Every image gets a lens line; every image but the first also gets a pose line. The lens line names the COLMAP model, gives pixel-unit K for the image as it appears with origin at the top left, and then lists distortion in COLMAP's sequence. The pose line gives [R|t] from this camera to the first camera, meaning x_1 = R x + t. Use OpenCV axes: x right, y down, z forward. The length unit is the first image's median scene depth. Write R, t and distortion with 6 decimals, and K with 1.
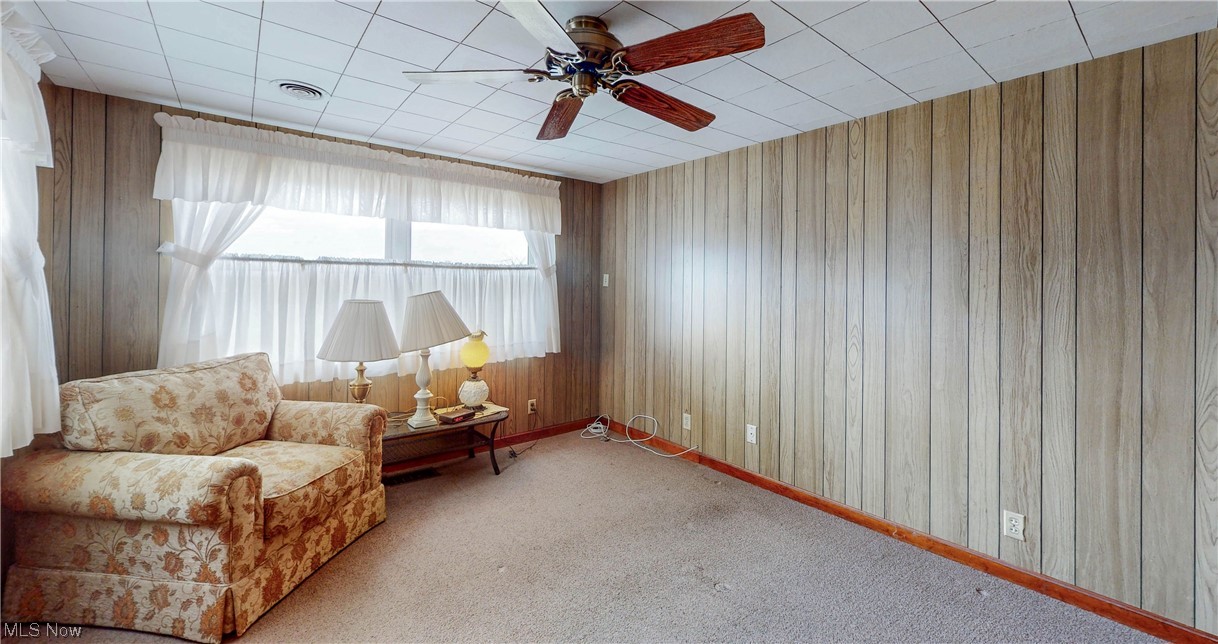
lens RADIAL K [[467.6, 0, 611.9], [0, 467.6, 288.2], [0, 0, 1]] dist [-0.001217, -0.000181]
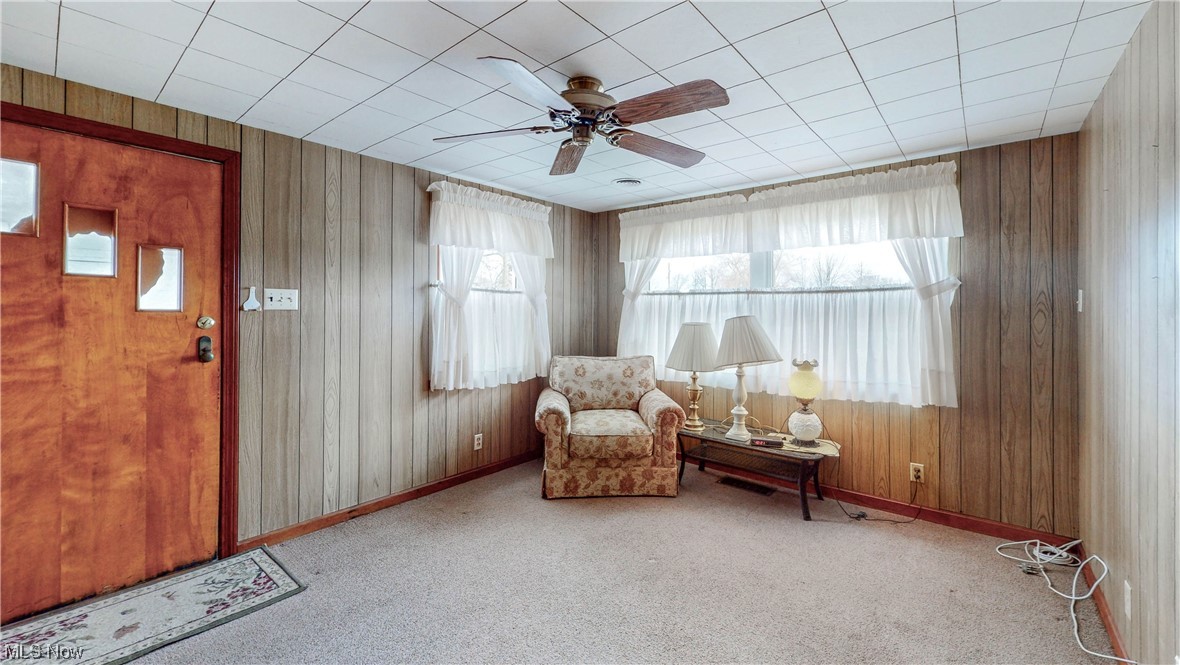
lens RADIAL K [[471.4, 0, 589.9], [0, 471.4, 306.7], [0, 0, 1]] dist [0.000498, 0.000043]
pose [[0.197039, -0.012934, -0.980310, 0.635886], [-0.006026, 0.999878, -0.014404, 0.002320], [0.980377, 0.008746, 0.196937, 0.456578]]
